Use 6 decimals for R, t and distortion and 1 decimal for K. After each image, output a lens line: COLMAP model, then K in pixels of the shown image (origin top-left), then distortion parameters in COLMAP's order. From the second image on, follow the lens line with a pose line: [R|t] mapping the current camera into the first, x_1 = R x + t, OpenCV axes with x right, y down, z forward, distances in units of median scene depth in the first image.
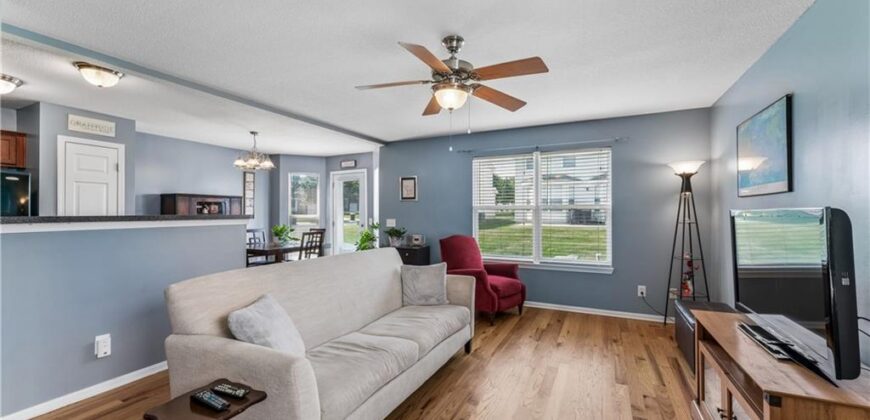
lens RADIAL K [[345.0, 0, 435.2], [0, 345.0, 210.3], [0, 0, 1]] dist [-0.008038, 0.001119]
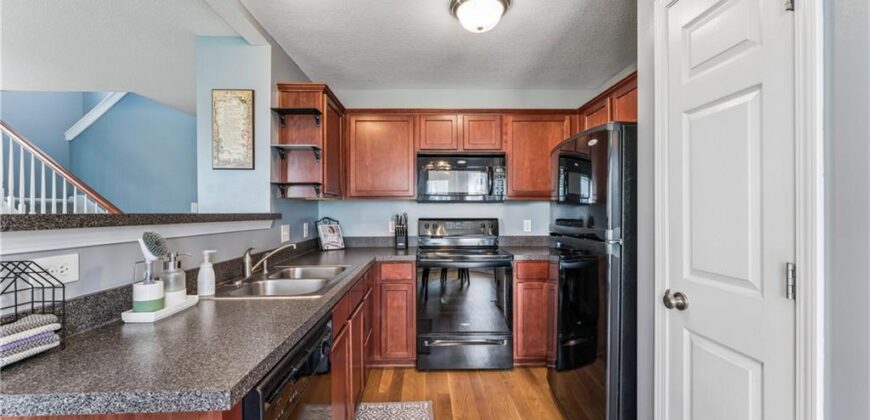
lens RADIAL K [[345.0, 0, 433.0], [0, 345.0, 211.0], [0, 0, 1]] dist [-0.008038, 0.001119]
pose [[-0.888067, -0.000650, -0.459714, -0.686756], [0.003406, 0.999962, -0.007994, 0.011110], [0.459702, -0.008665, -0.888031, 1.174509]]
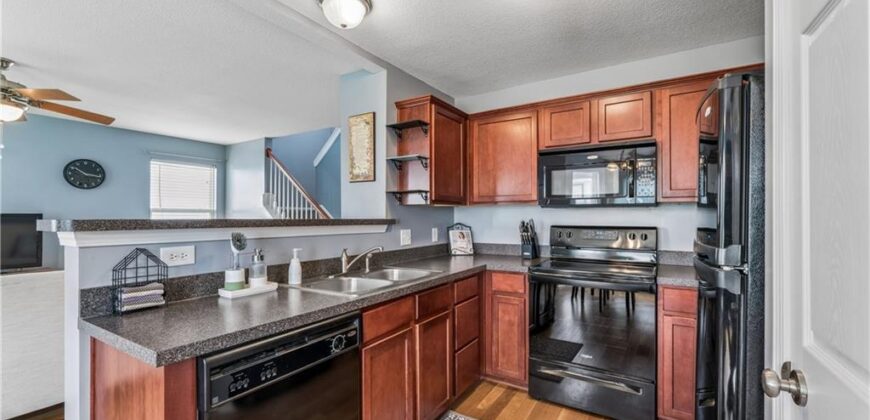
lens RADIAL K [[345.0, 0, 437.8], [0, 345.0, 215.2], [0, 0, 1]] dist [-0.008038, 0.001119]
pose [[-0.994771, -0.001817, 0.102118, -0.879088], [-0.003116, 0.999916, -0.012567, 0.010524], [-0.102087, -0.012820, -0.994693, 1.175324]]
